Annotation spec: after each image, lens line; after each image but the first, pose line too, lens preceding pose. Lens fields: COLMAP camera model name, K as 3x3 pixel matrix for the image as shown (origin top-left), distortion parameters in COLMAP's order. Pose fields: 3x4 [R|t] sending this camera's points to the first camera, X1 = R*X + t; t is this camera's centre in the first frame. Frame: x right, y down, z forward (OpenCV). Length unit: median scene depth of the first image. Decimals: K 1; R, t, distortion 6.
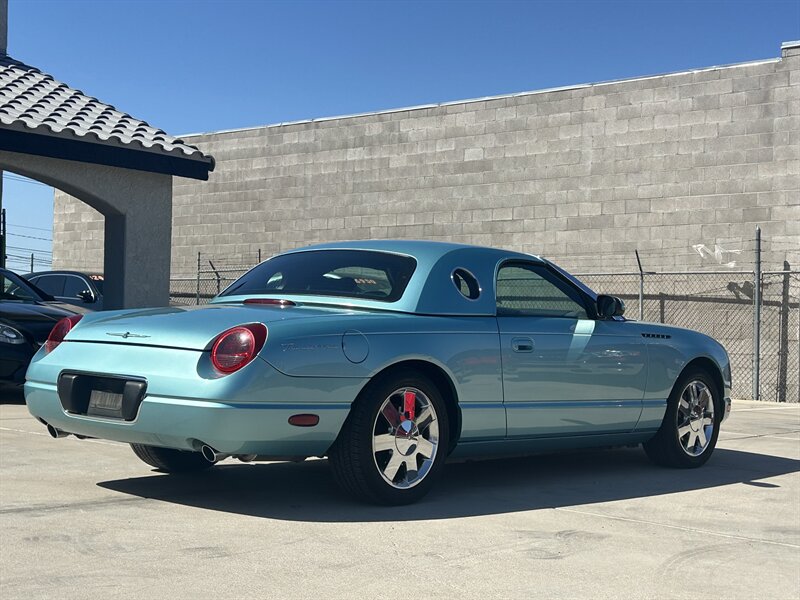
lens RADIAL K [[1265.7, 0, 400.0], [0, 1265.7, 300.0], [0, 0, 1]] dist [0.237499, -0.760592]
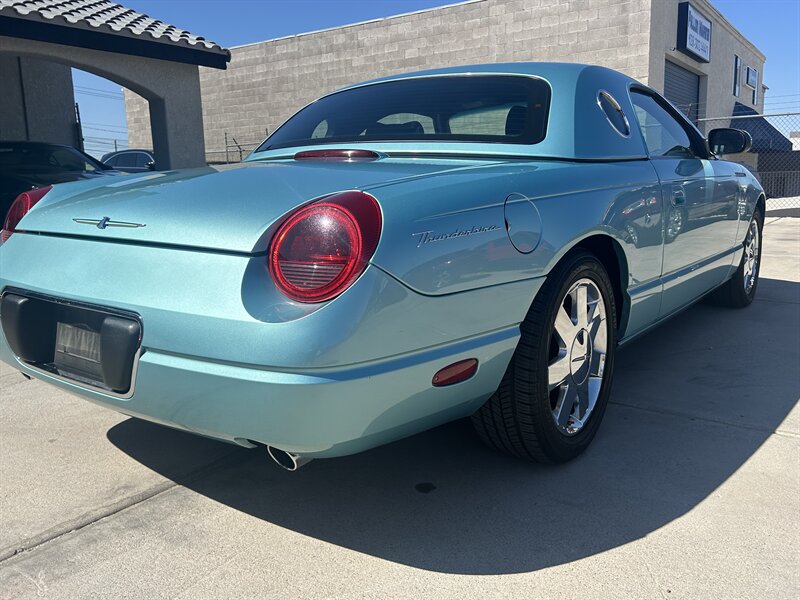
lens RADIAL K [[664.0, 0, 396.8], [0, 664.0, 297.4], [0, 0, 1]] dist [0.033785, -0.004663]
pose [[0.995165, -0.062907, 0.075433, -0.038594], [0.046443, 0.978084, 0.202966, 0.002230], [-0.086547, -0.198481, 0.976276, 0.240359]]
